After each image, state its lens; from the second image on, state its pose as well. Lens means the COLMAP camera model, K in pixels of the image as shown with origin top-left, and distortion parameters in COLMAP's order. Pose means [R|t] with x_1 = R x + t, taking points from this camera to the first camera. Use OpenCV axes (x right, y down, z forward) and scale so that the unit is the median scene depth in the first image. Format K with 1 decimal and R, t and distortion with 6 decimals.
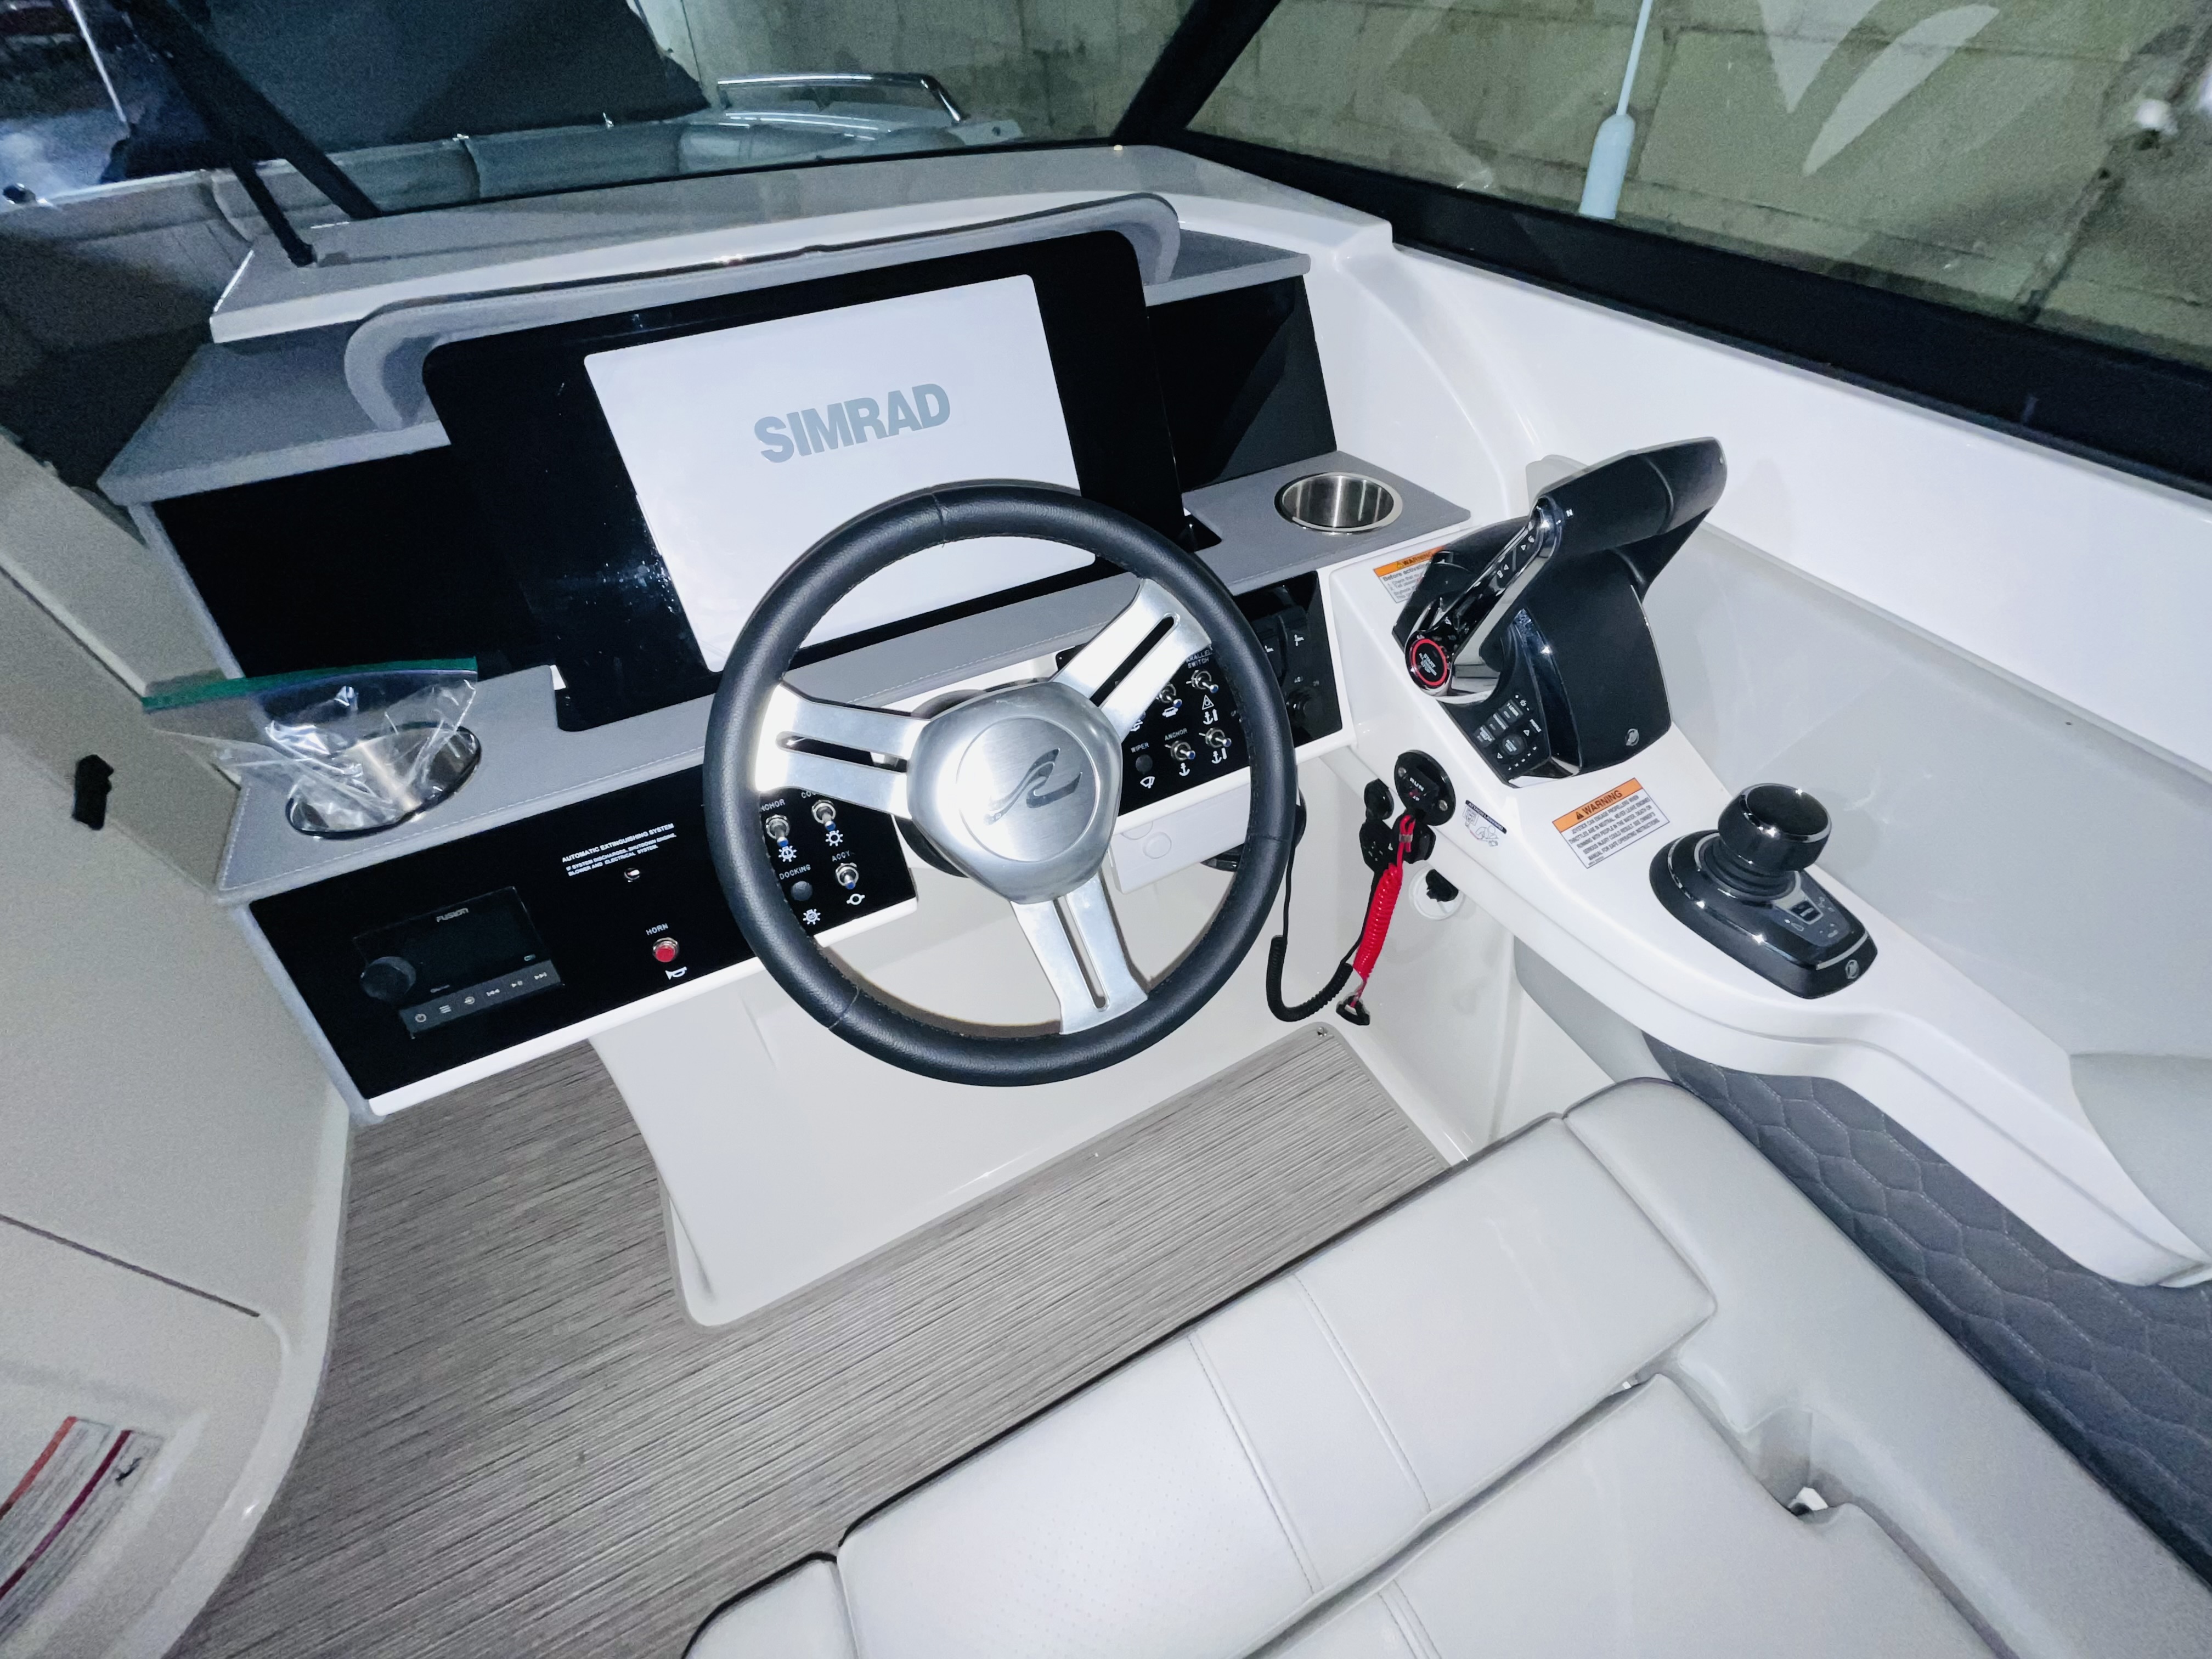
lens RADIAL K [[888.5, 0, 1104.5], [0, 888.5, 827.4], [0, 0, 1]] dist [-0.004462, -0.000672]
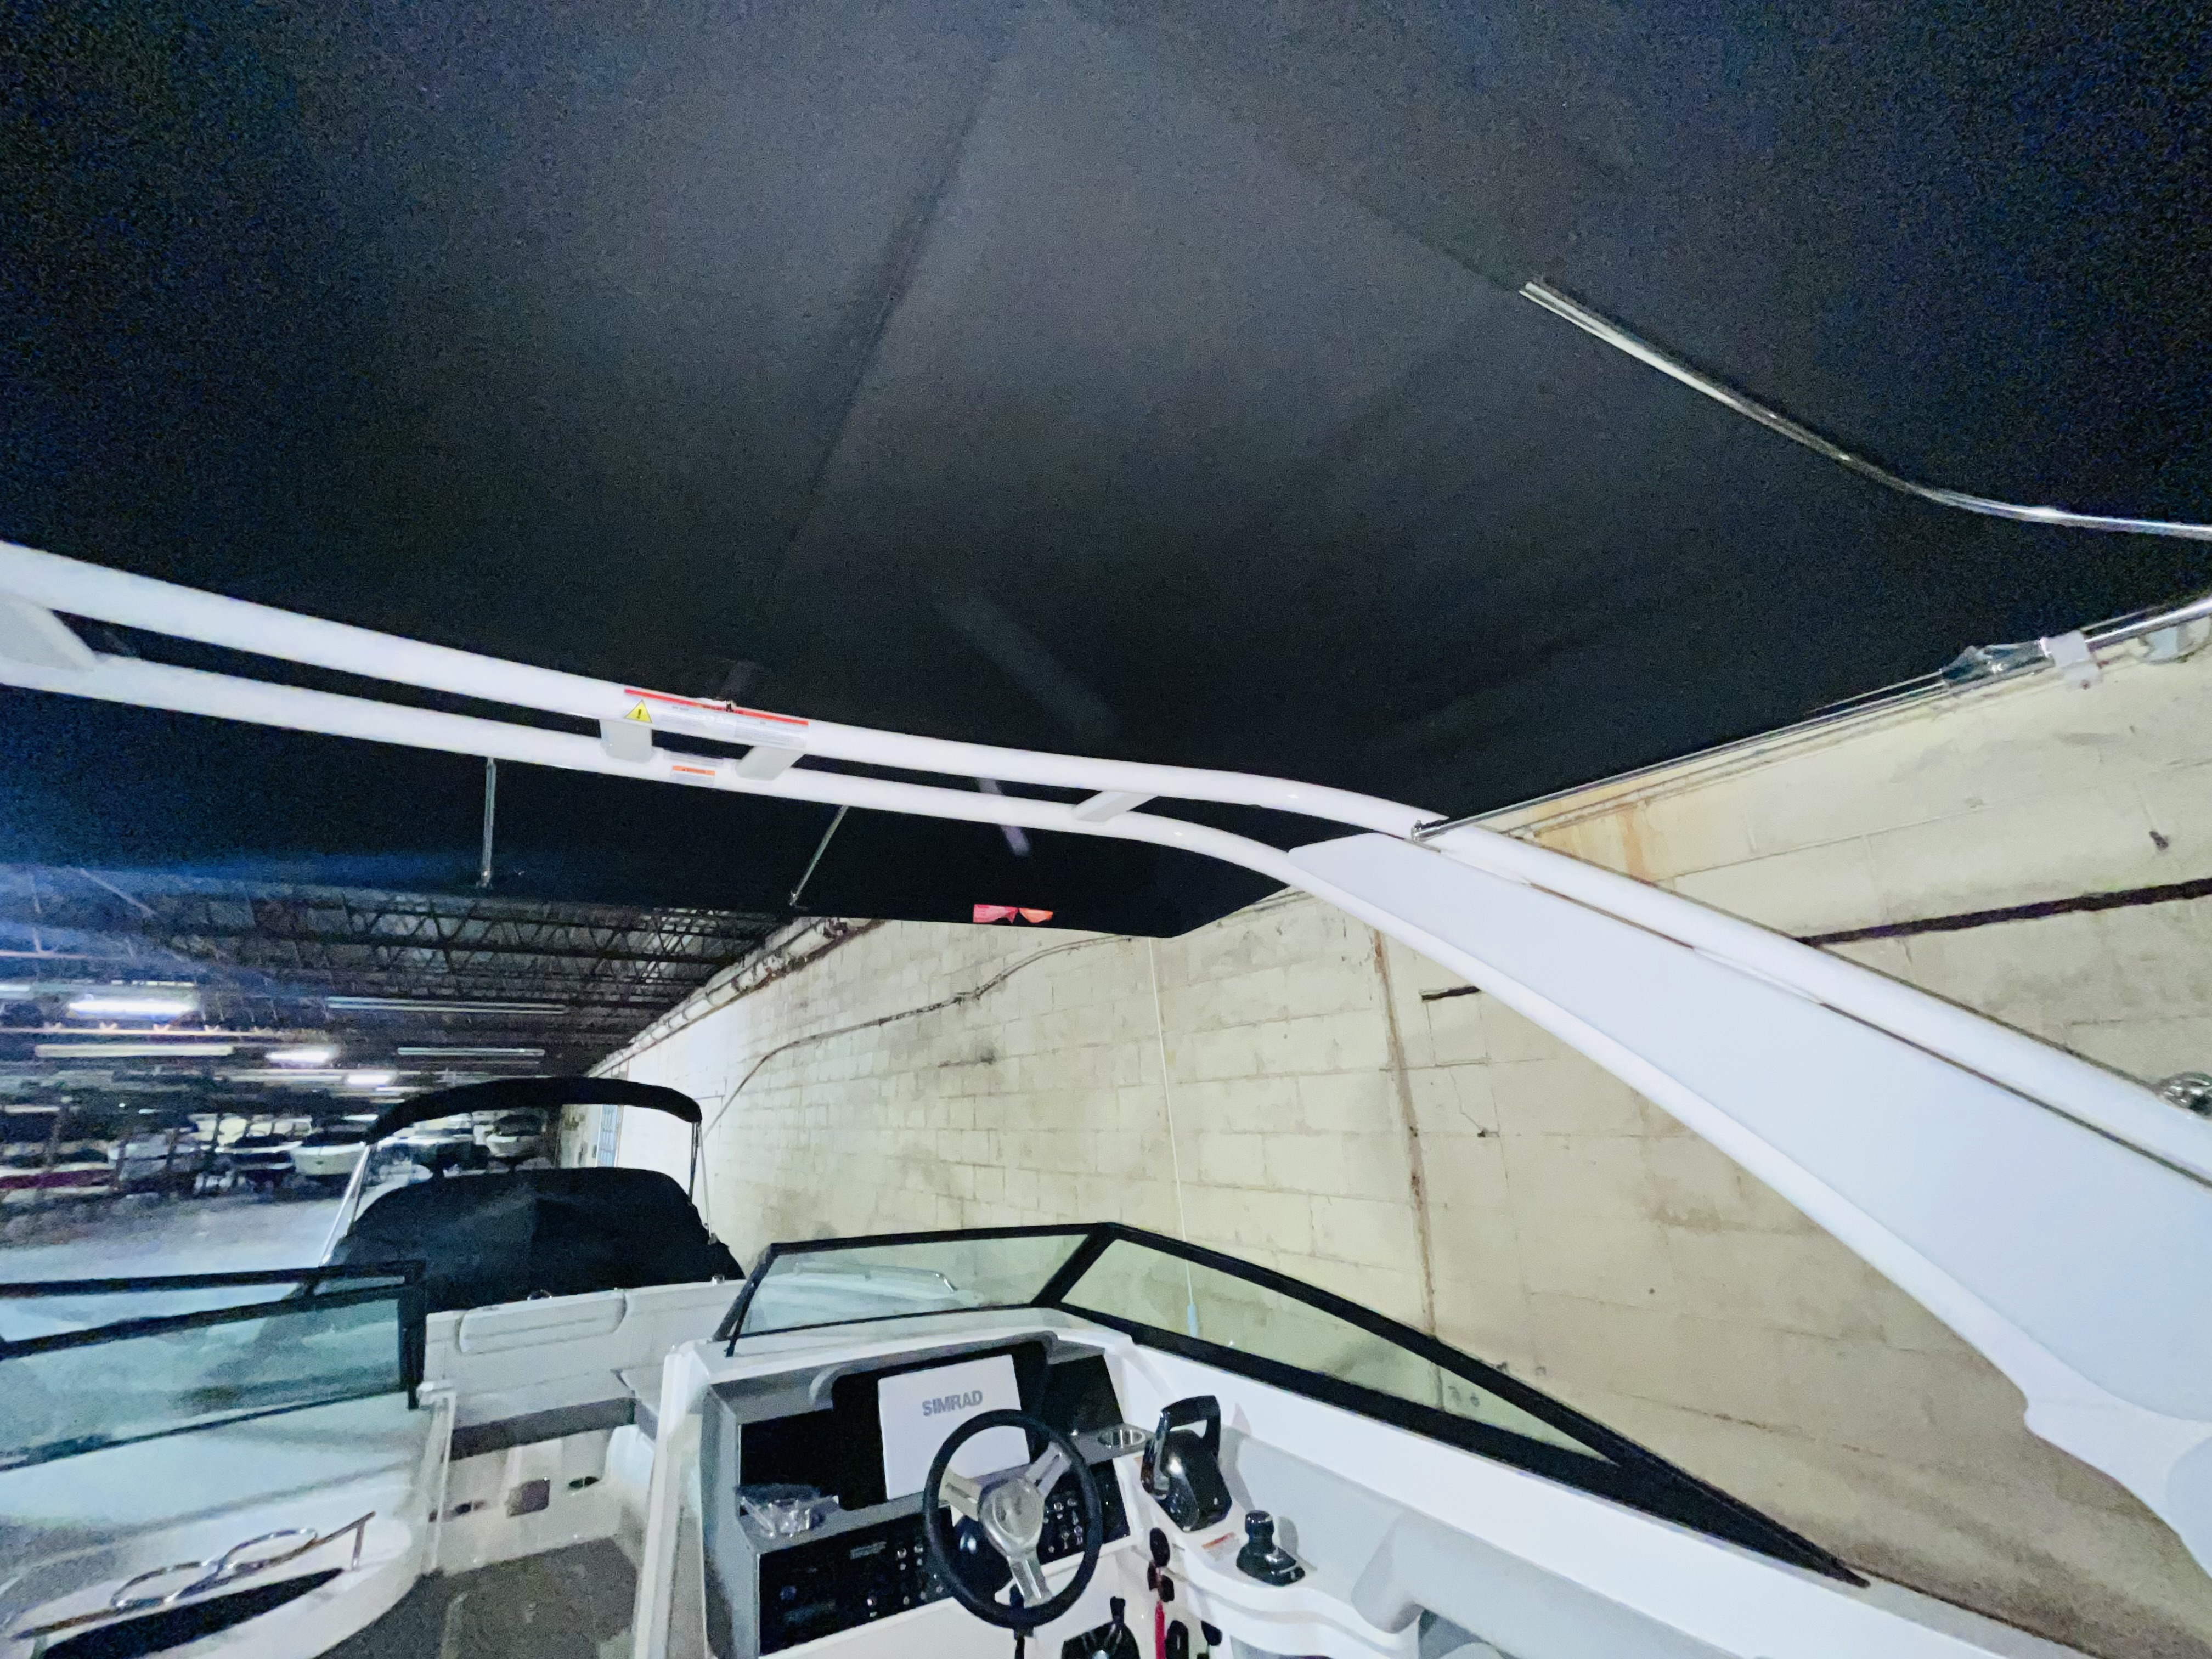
lens RADIAL K [[888.5, 0, 1119.9], [0, 888.5, 823.2], [0, 0, 1]] dist [-0.004462, -0.000672]
pose [[0.991845, 0.048736, 0.117760, -0.165437], [0.084647, 0.438837, -0.894571, 1.396544], [-0.095276, 0.897244, 0.431134, -2.083790]]
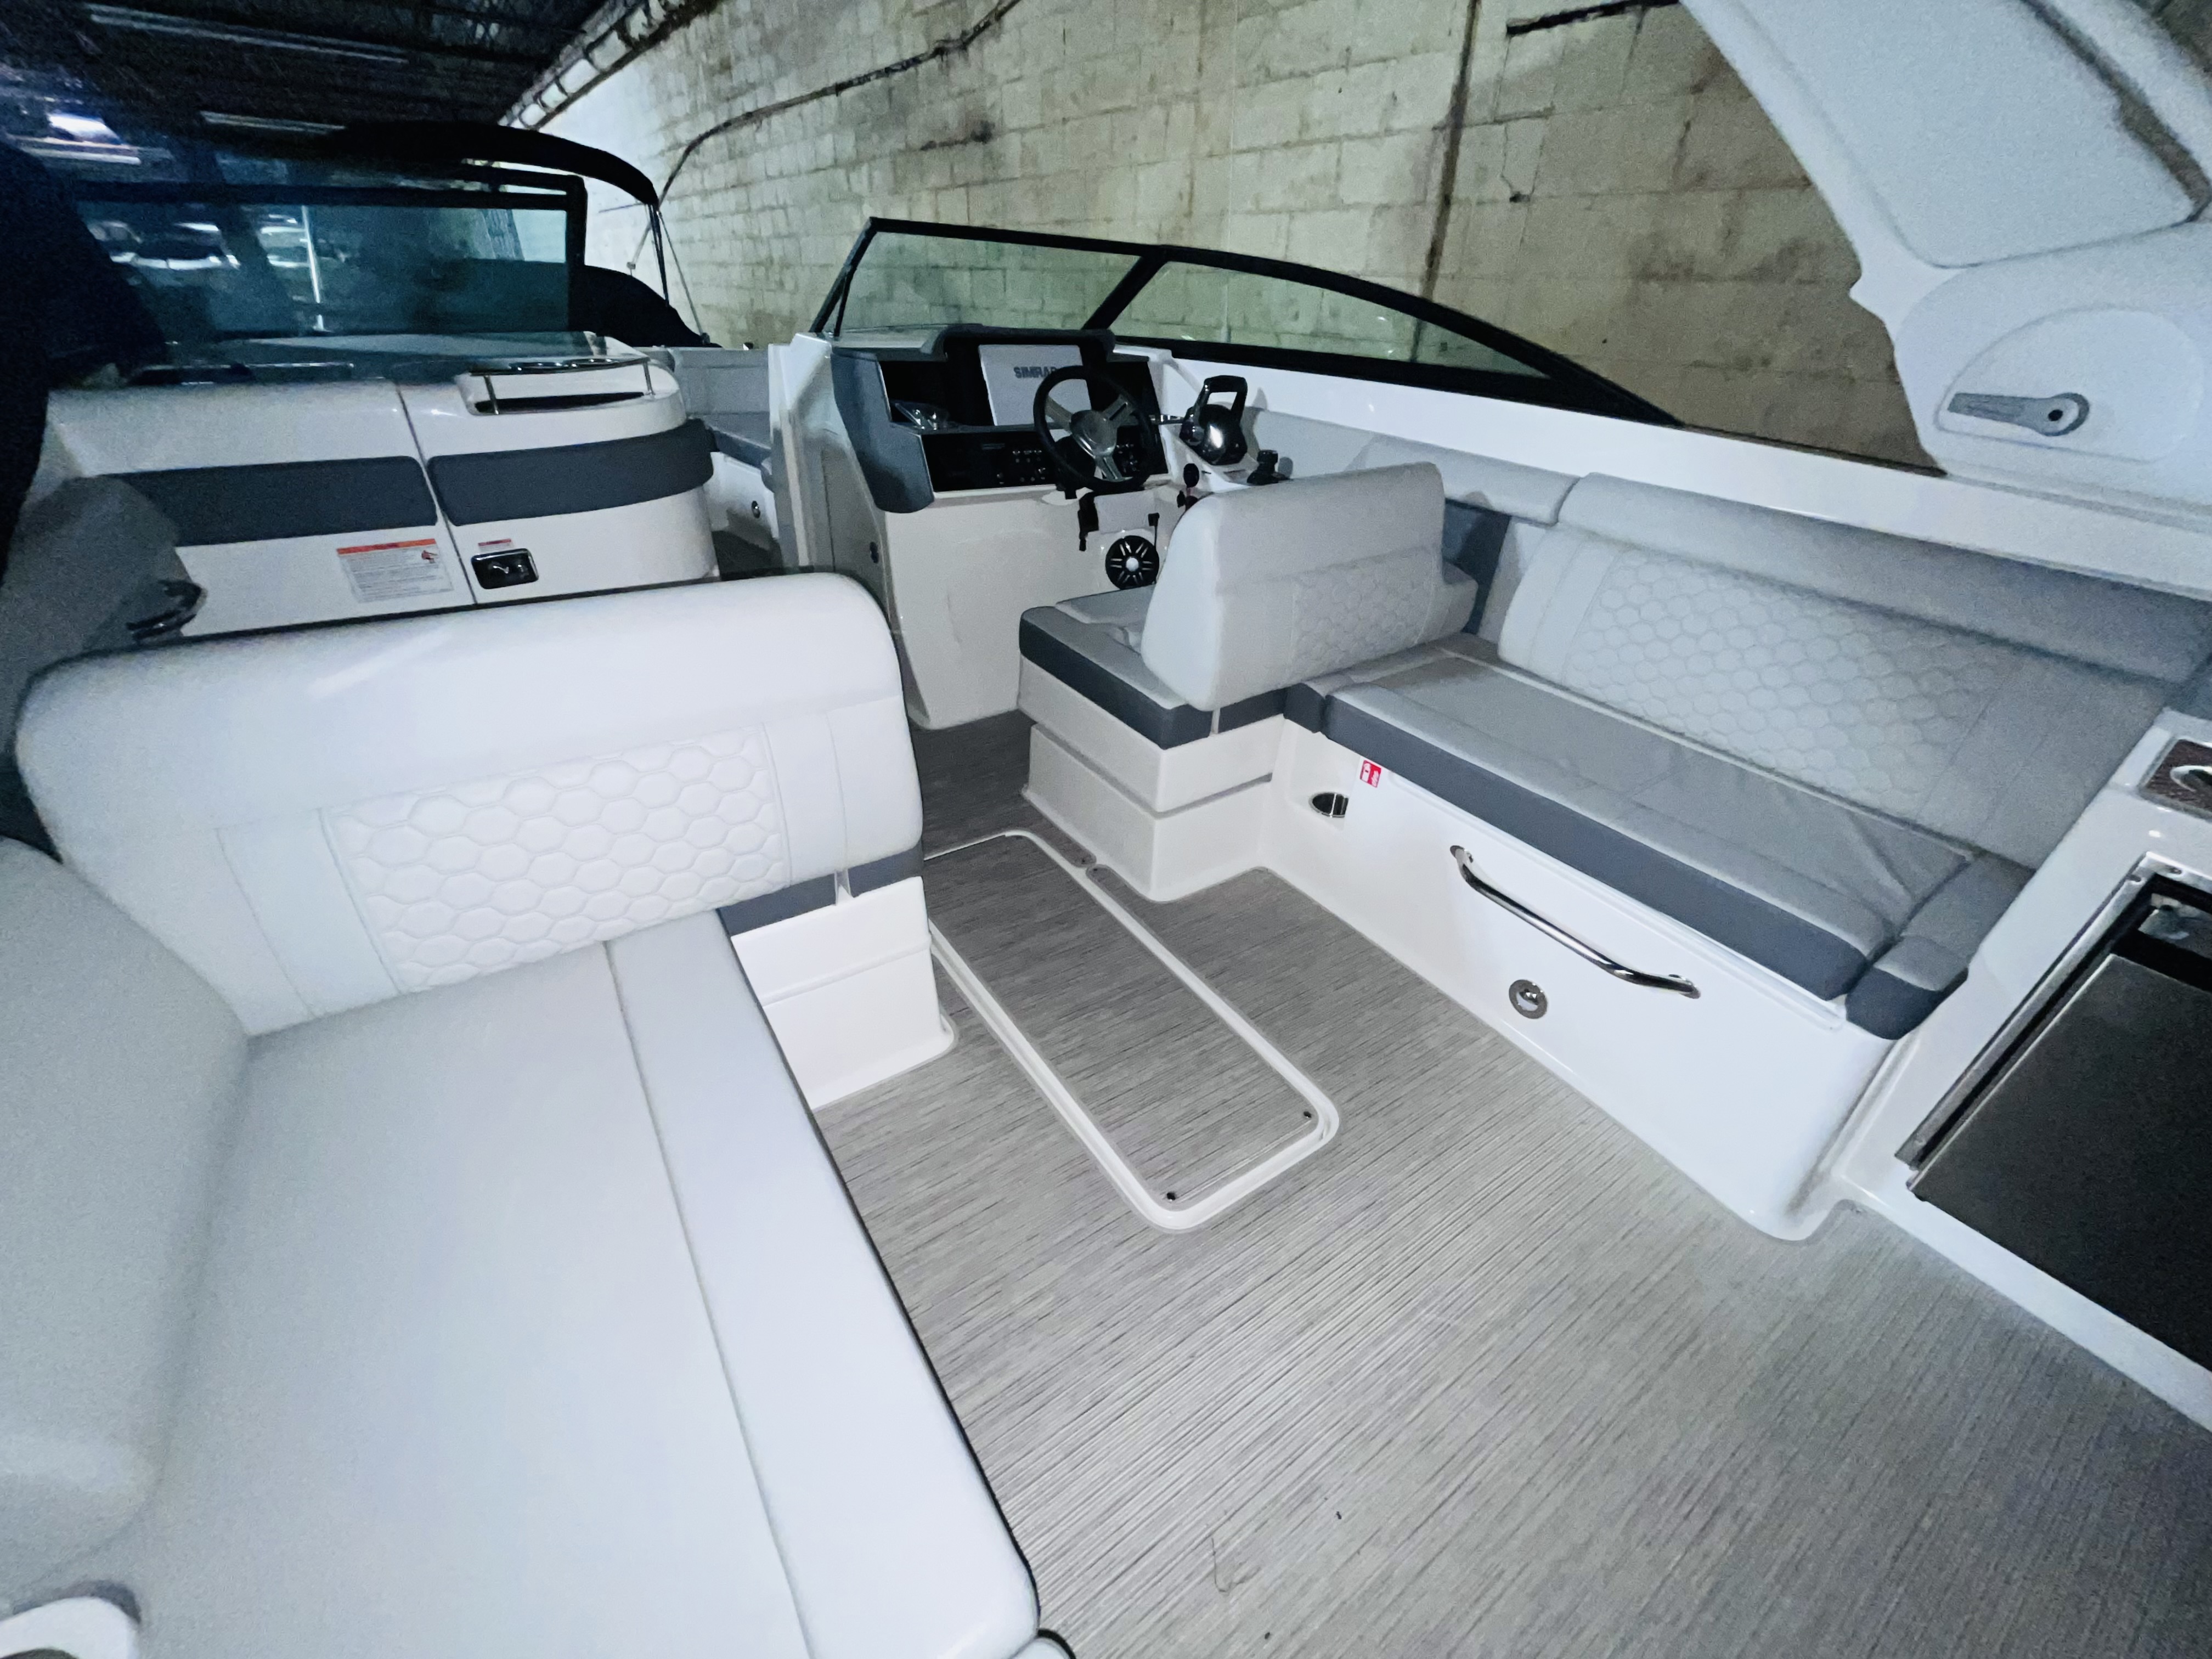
lens RADIAL K [[888.5, 0, 1111.4], [0, 888.5, 831.9], [0, 0, 1]] dist [-0.004462, -0.000672]
pose [[0.982709, -0.013393, 0.184671, -0.687263], [0.060532, 0.965814, -0.252070, 2.395082], [-0.174981, 0.258890, 0.949925, -2.132531]]
